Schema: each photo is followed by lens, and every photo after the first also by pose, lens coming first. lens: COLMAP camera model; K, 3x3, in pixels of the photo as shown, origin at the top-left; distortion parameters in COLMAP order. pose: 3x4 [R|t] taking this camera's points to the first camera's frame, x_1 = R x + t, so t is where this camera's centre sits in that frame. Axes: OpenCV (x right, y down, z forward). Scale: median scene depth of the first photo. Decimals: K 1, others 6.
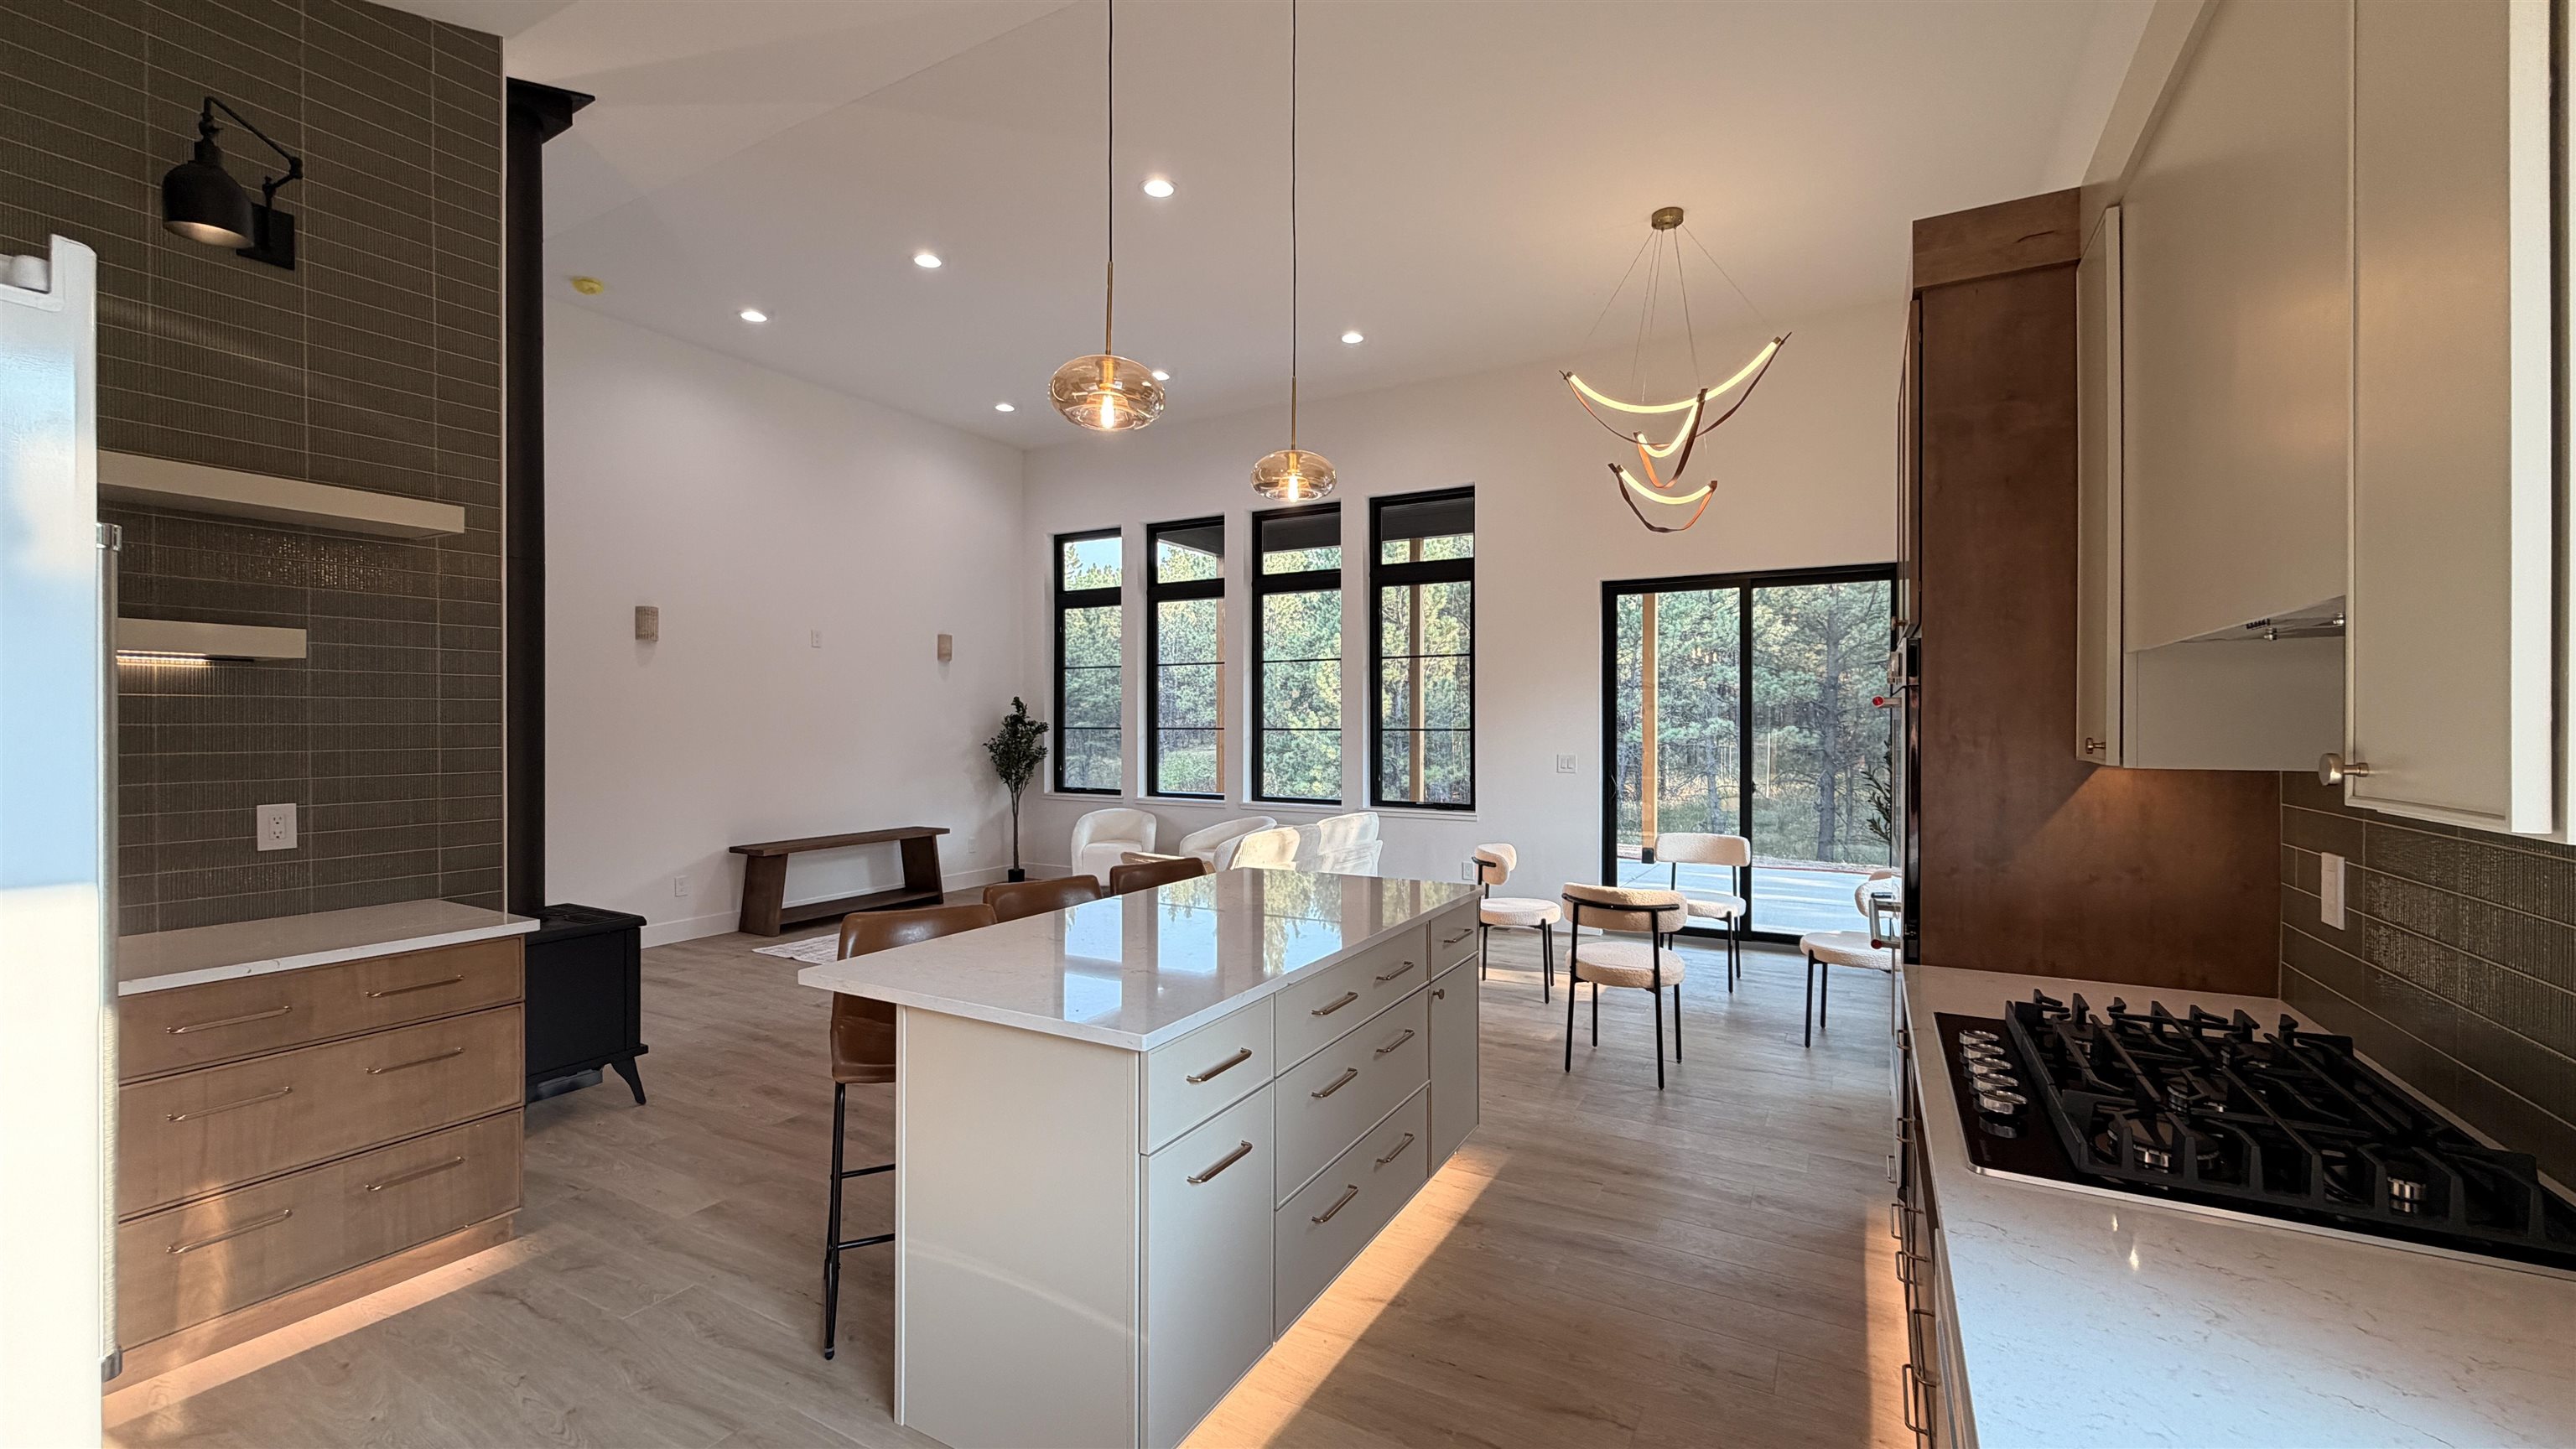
lens RADIAL K [[1021.4, 0, 1282.9], [0, 1021.4, 726.6], [0, 0, 1]] dist [0.000940, -0.000294]
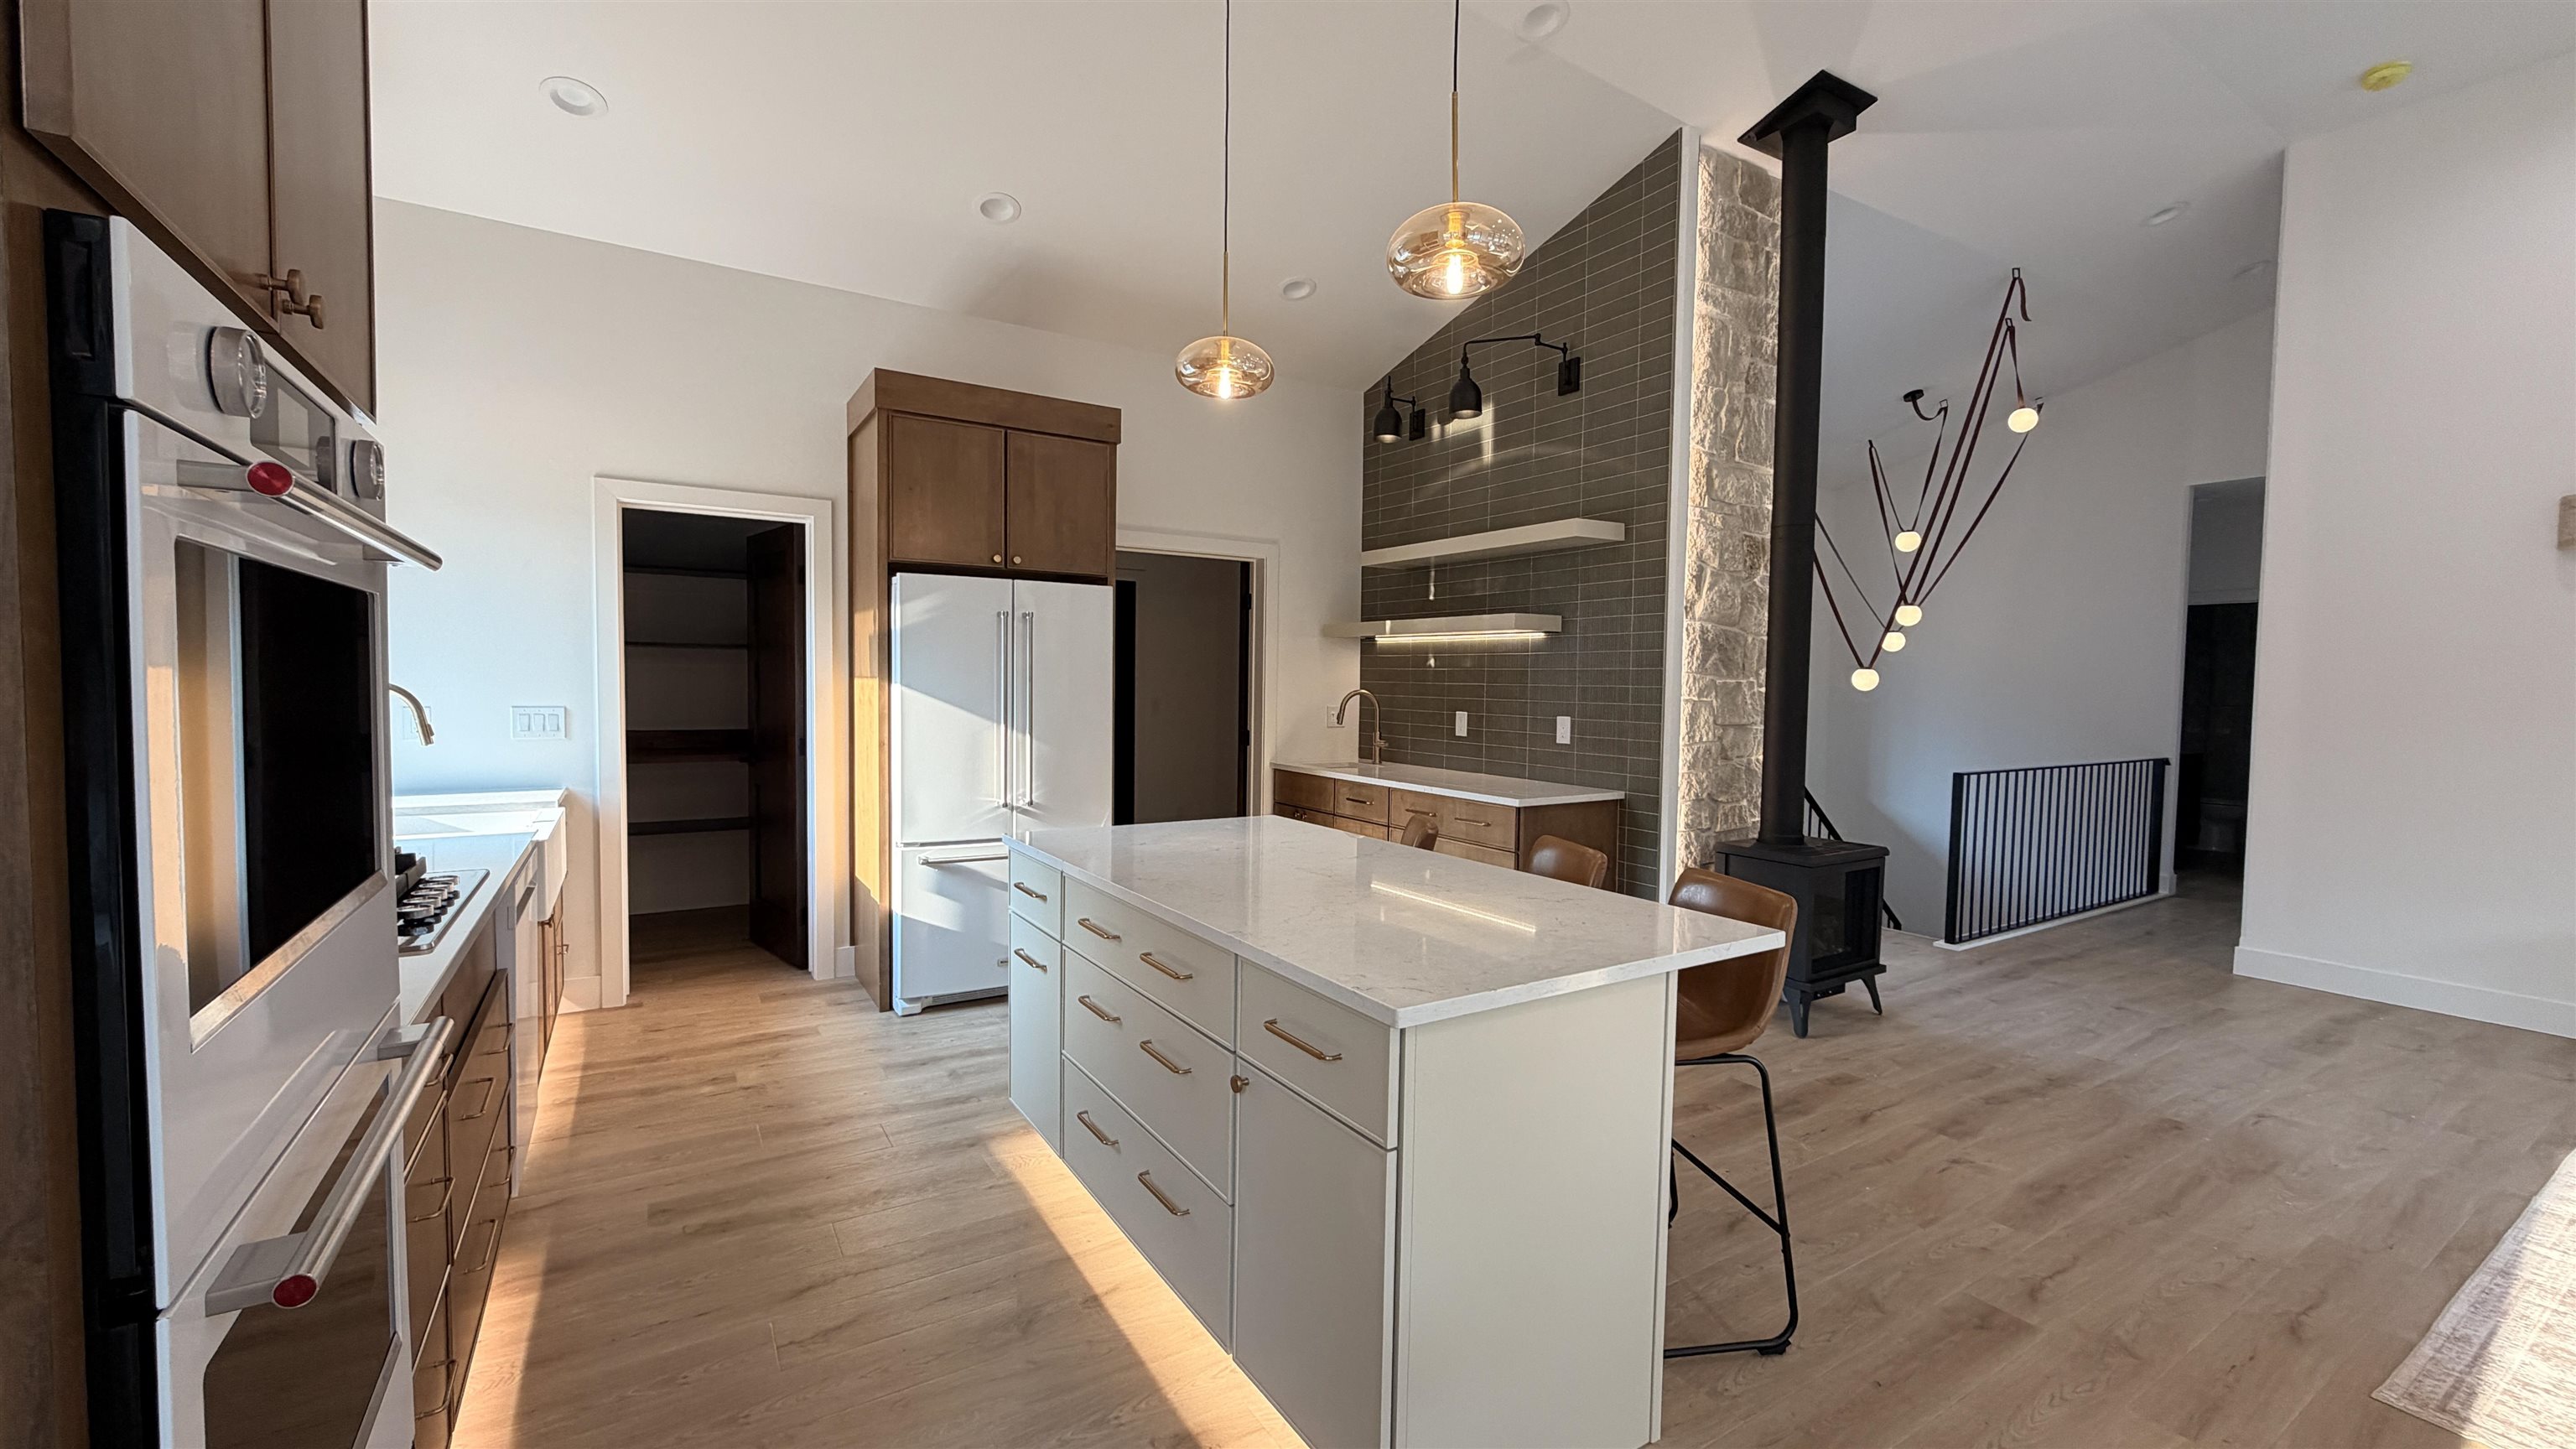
lens RADIAL K [[1021.4, 0, 1280.9], [0, 1021.4, 727.8], [0, 0, 1]] dist [0.000940, -0.000294]
pose [[-0.476438, 0.033908, -0.878554, 0.442496], [-0.017858, 0.998677, 0.048229, 0.013558], [0.879027, 0.038667, -0.475202, 0.862277]]
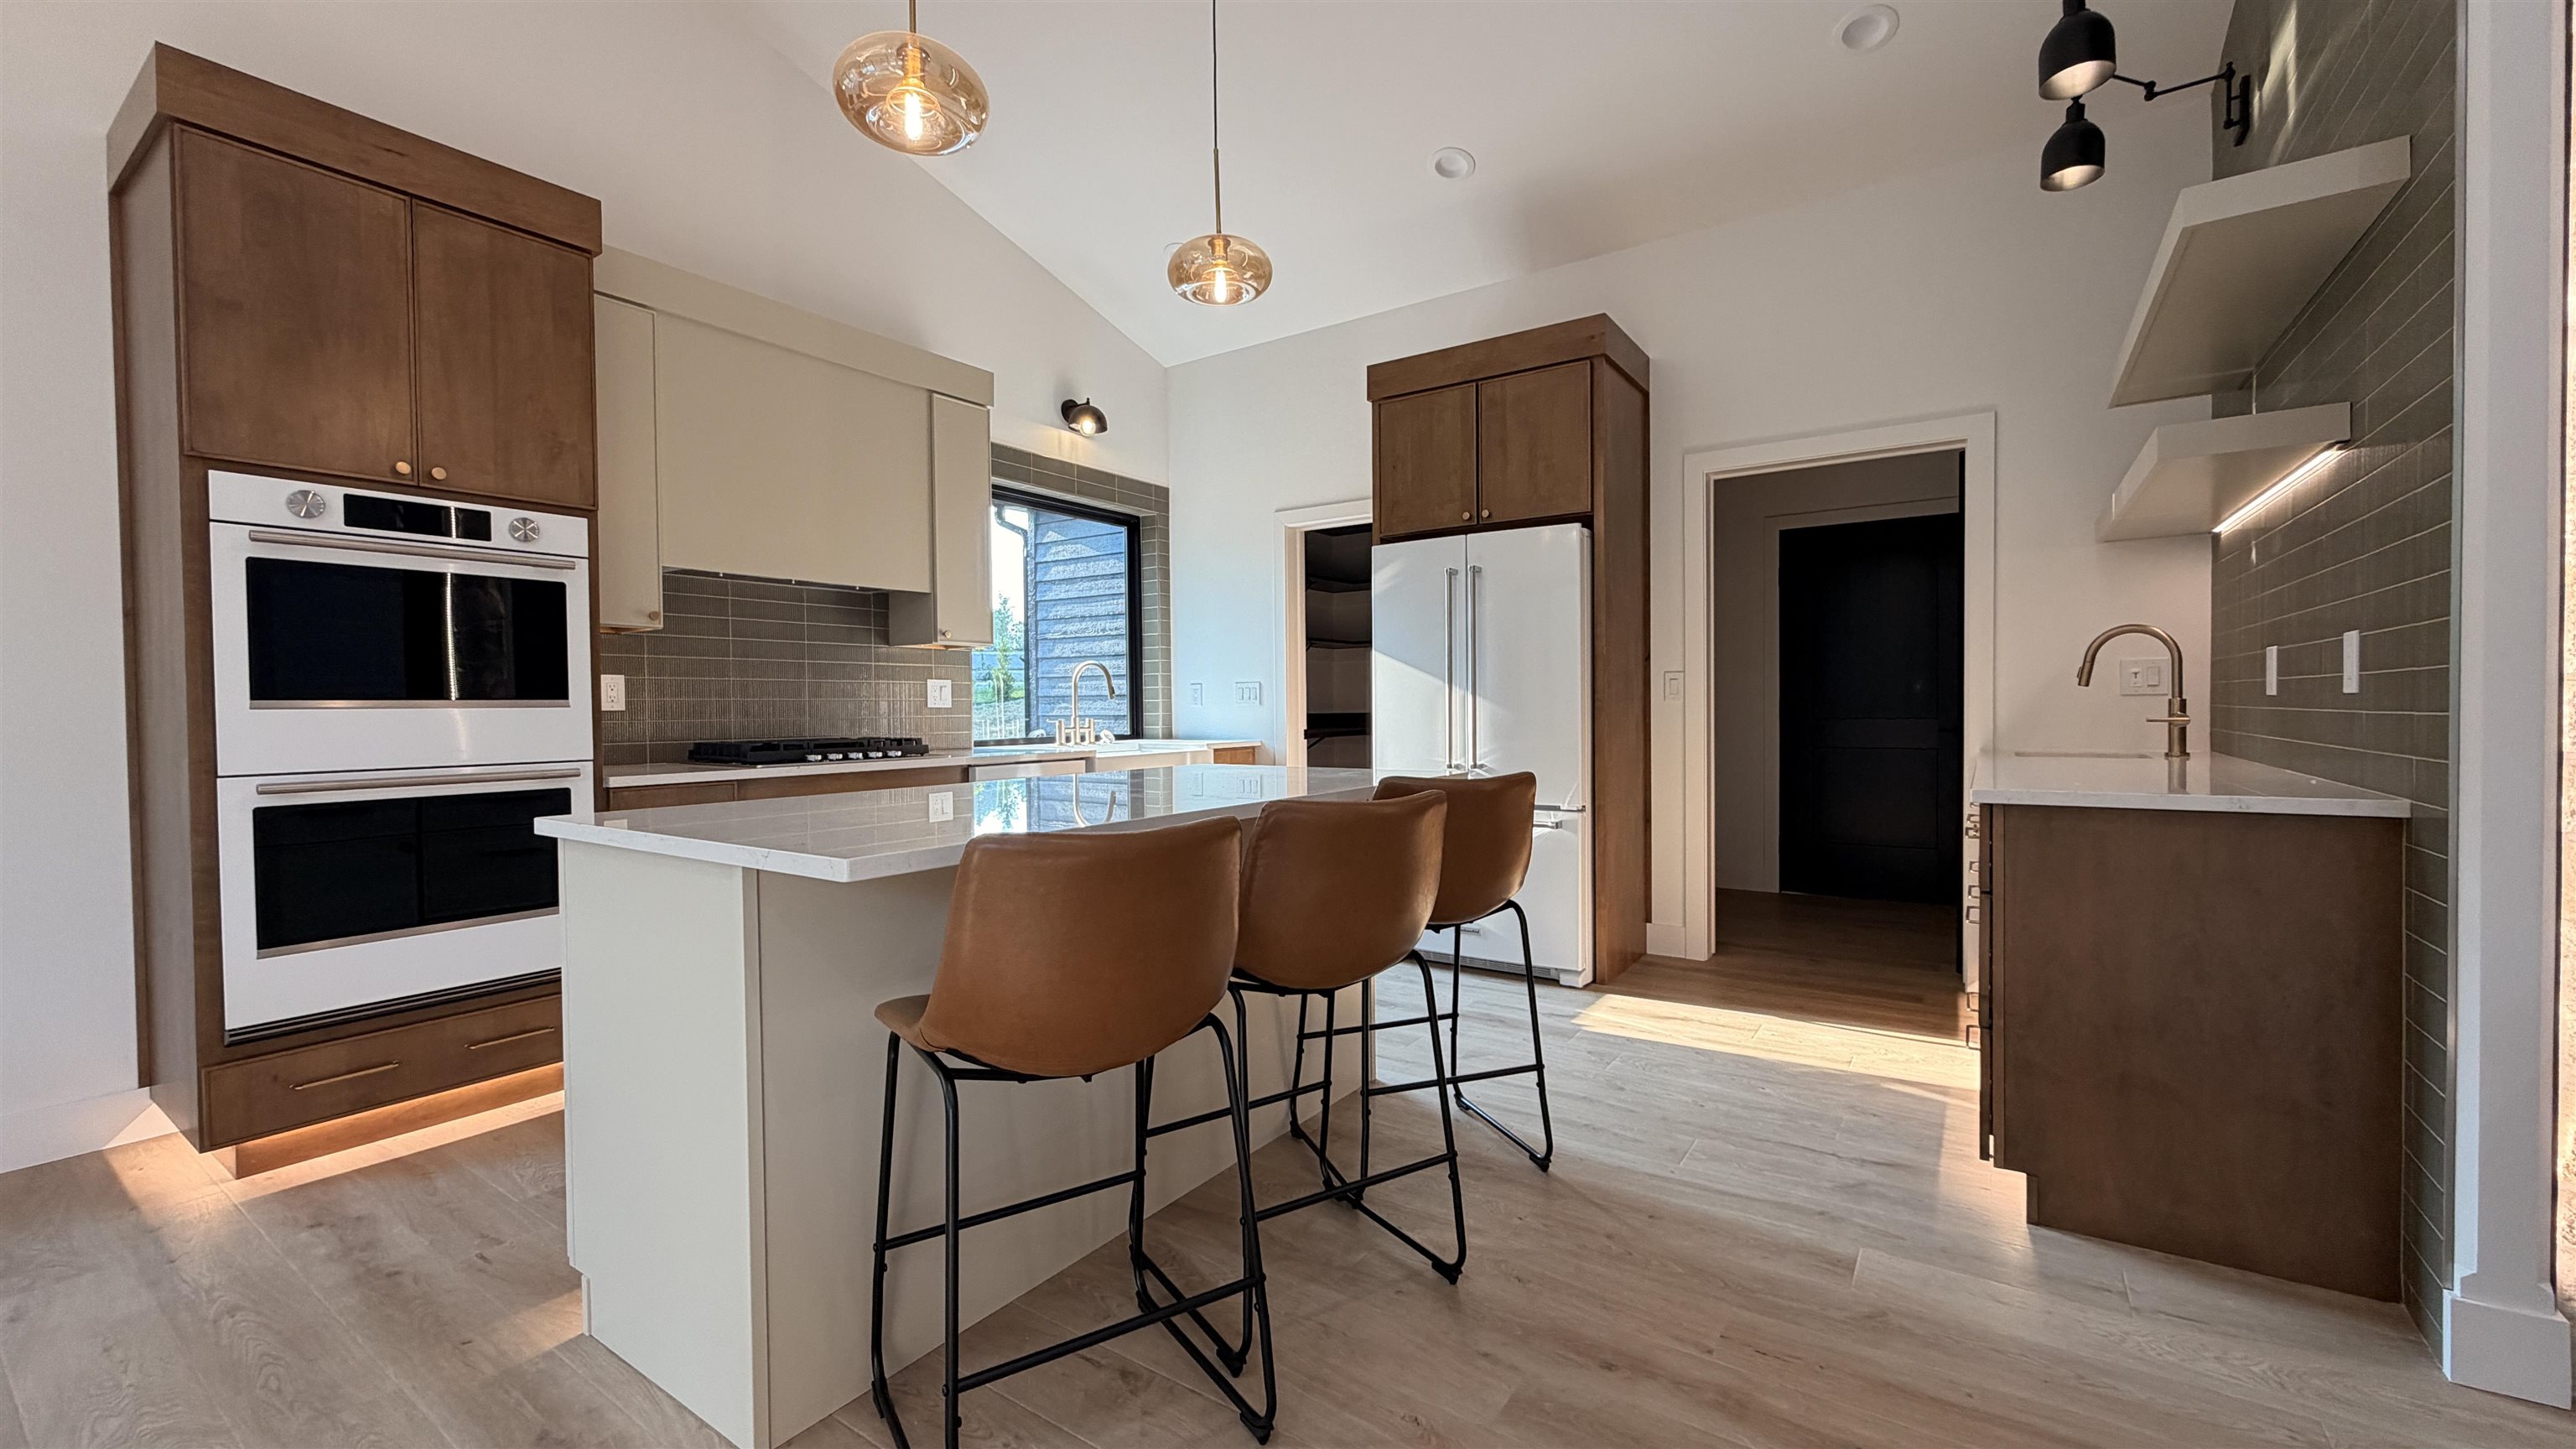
lens RADIAL K [[1021.4, 0, 1284.7], [0, 1021.4, 724.3], [0, 0, 1]] dist [0.000940, -0.000294]
pose [[-0.996104, 0.009090, 0.087714, -0.177222], [0.010982, 0.999717, 0.021106, 0.074321], [-0.087497, 0.021987, -0.995922, 1.115383]]
